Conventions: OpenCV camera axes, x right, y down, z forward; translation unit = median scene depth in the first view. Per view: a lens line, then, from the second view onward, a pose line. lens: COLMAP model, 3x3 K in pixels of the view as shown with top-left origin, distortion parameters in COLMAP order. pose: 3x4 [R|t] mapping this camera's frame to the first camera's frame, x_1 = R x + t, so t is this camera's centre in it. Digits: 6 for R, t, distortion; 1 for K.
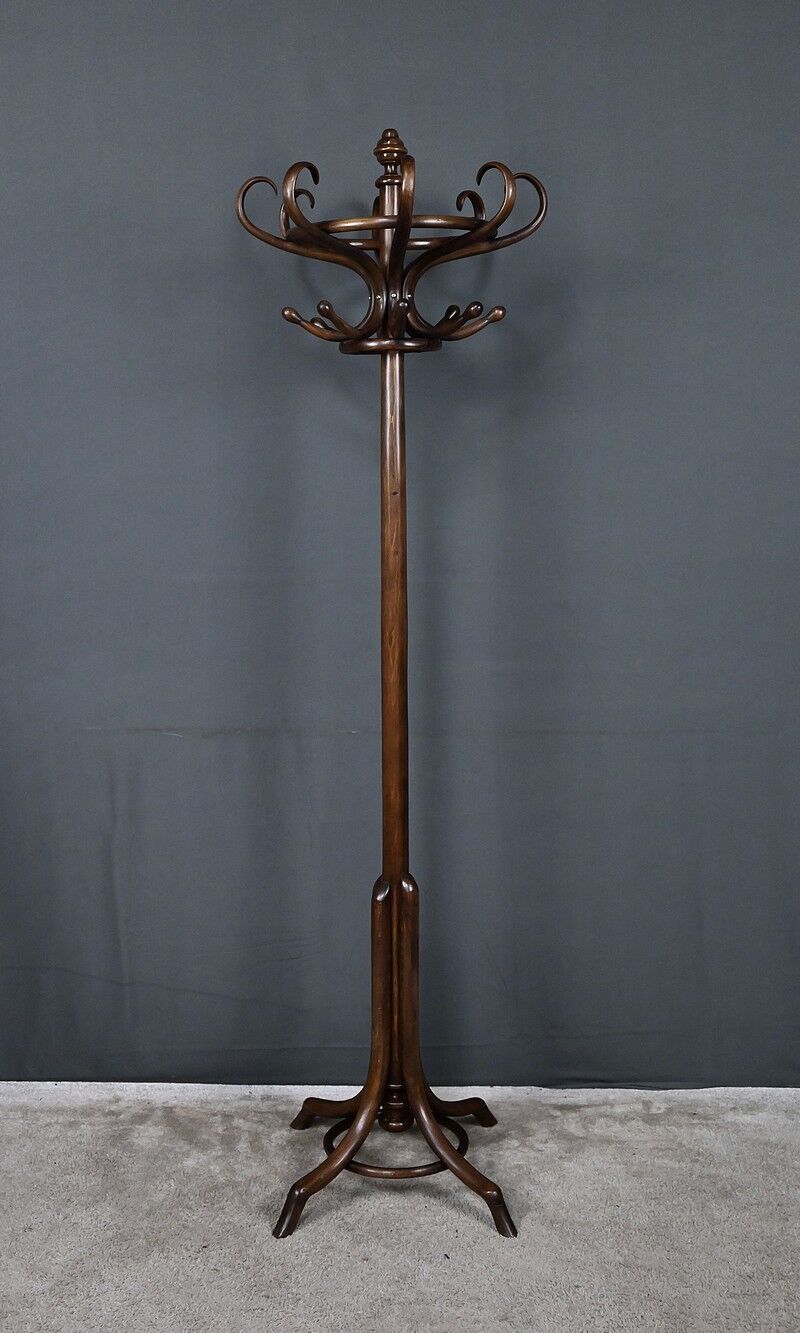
lens RADIAL K [[1385.9, 0, 400.0], [0, 1385.9, 666.5], [0, 0, 1]] dist [0.002112, 0.000968]
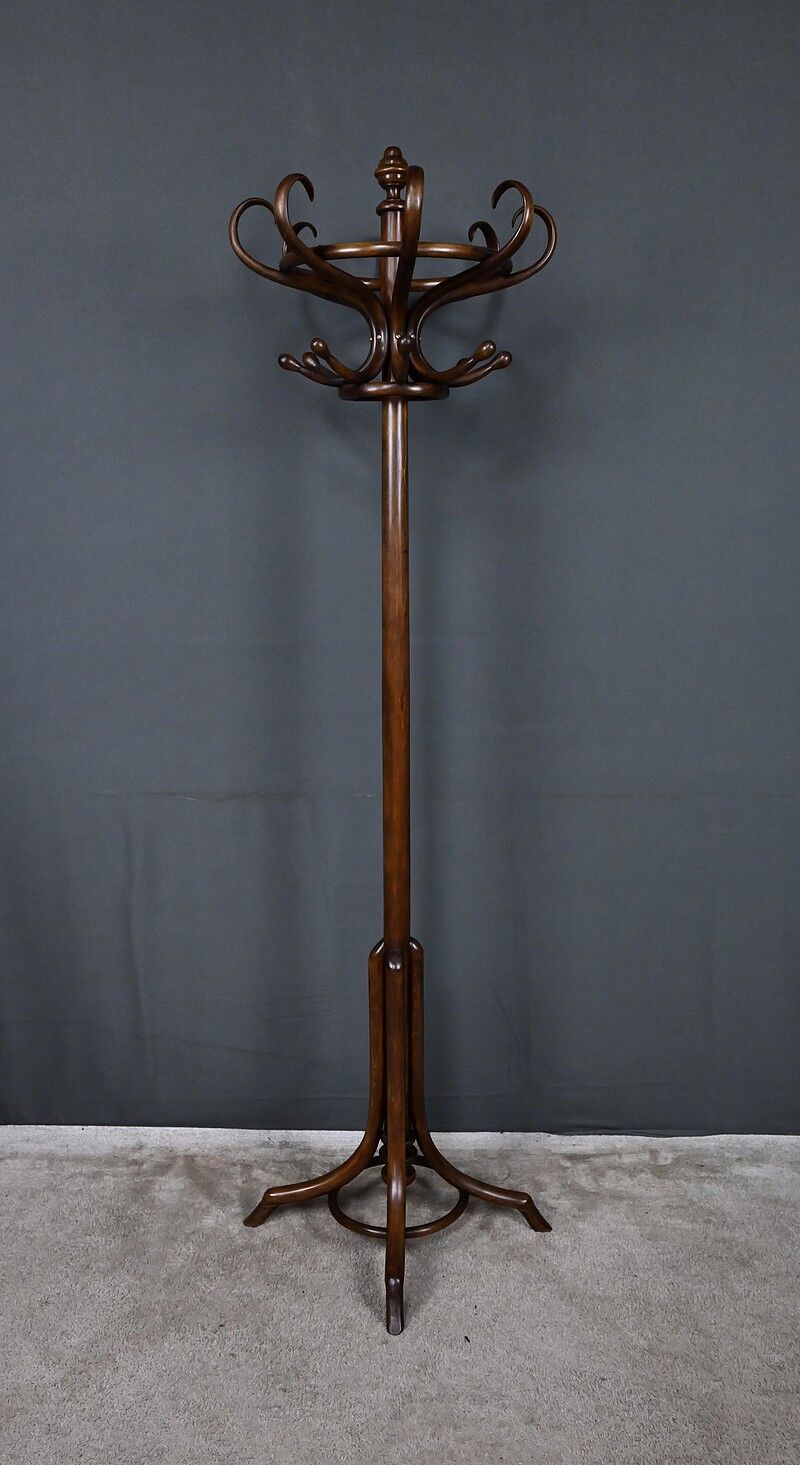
lens RADIAL K [[1107.9, 0, 382.7], [0, 1107.9, 777.2], [0, 0, 1]] dist [-0.001845, 0.003320]
pose [[0.999937, -0.000188, -0.011189, -0.015109], [0.001026, 0.997187, 0.074940, -0.027008], [0.011143, -0.074947, 0.997125, 0.215620]]
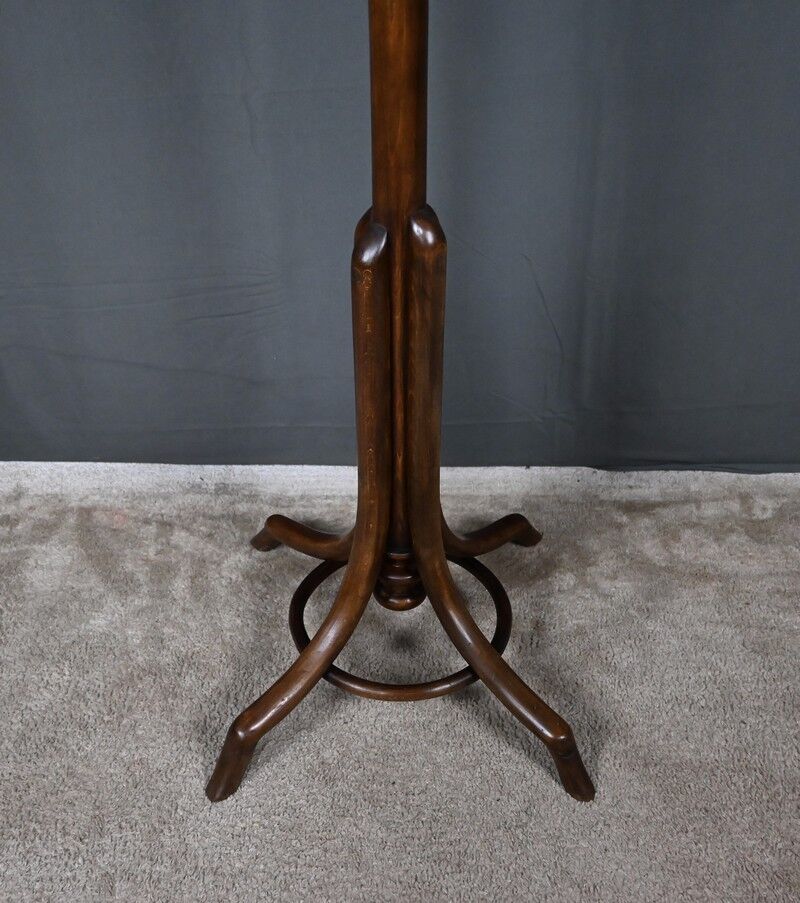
lens RADIAL K [[925.4, 0, 381.6], [0, 925.4, 451.7], [0, 0, 1]] dist [-0.000200, -0.002013]
pose [[0.999861, -0.003136, -0.016372, -0.004023], [0.010577, 0.878488, 0.477647, 0.066039], [0.012885, -0.477754, 0.878399, 0.636376]]
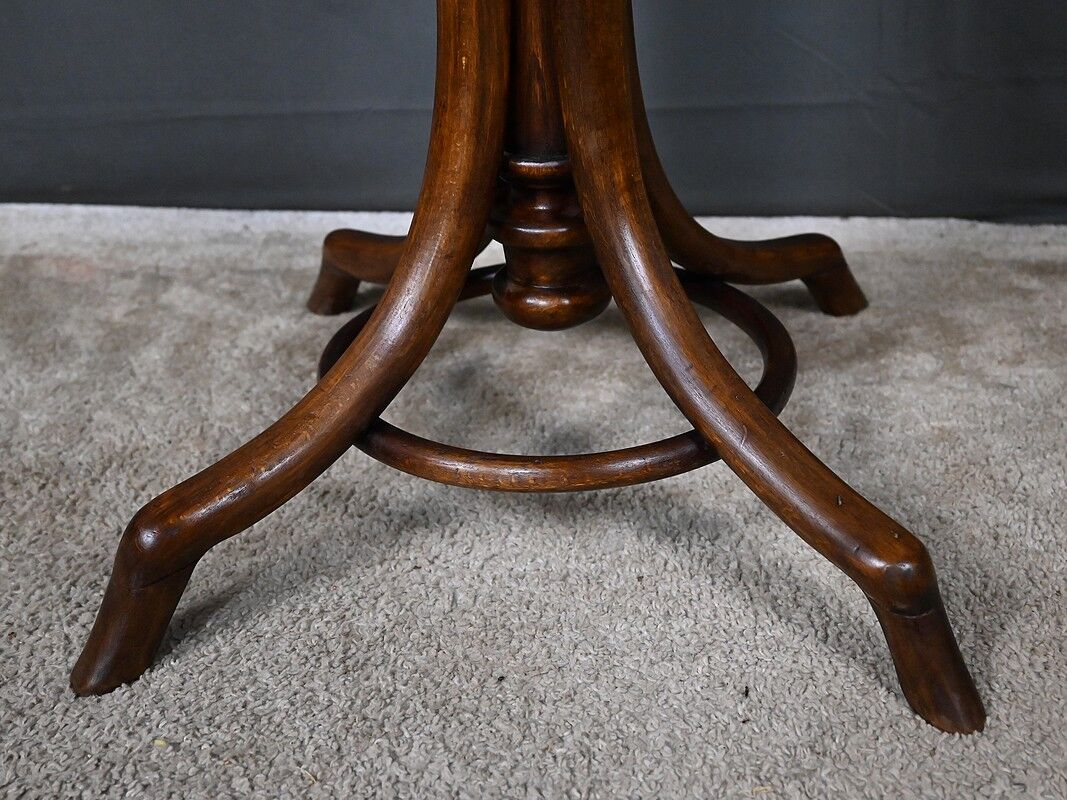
lens RADIAL K [[1199.1, 0, 572.5], [0, 1199.1, 446.0], [0, 0, 1]] dist [-0.005388, 0.015289]
pose [[0.995179, 0.025612, -0.094674, 0.025776], [0.016249, 0.908904, 0.416689, 0.244208], [0.096722, -0.416218, 0.904106, 0.734438]]
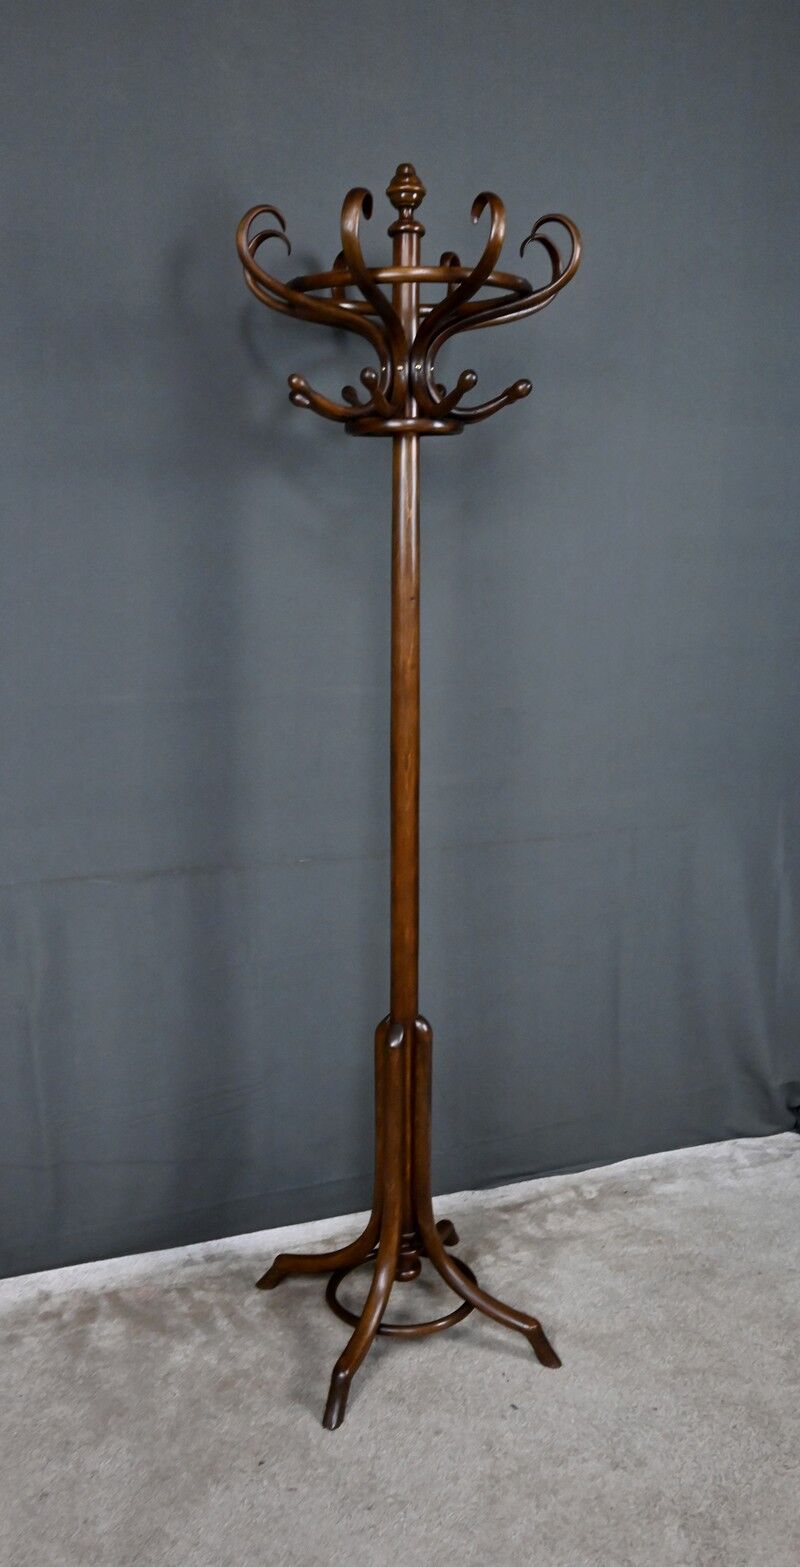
lens RADIAL K [[1198.9, 0, 405.8], [0, 1198.9, 840.8], [0, 0, 1]] dist [-0.000799, -0.001479]
pose [[0.928920, -0.080421, 0.361443, -0.266075], [0.048063, 0.994059, 0.097655, -0.041644], [-0.367149, -0.073342, 0.927266, 0.253069]]
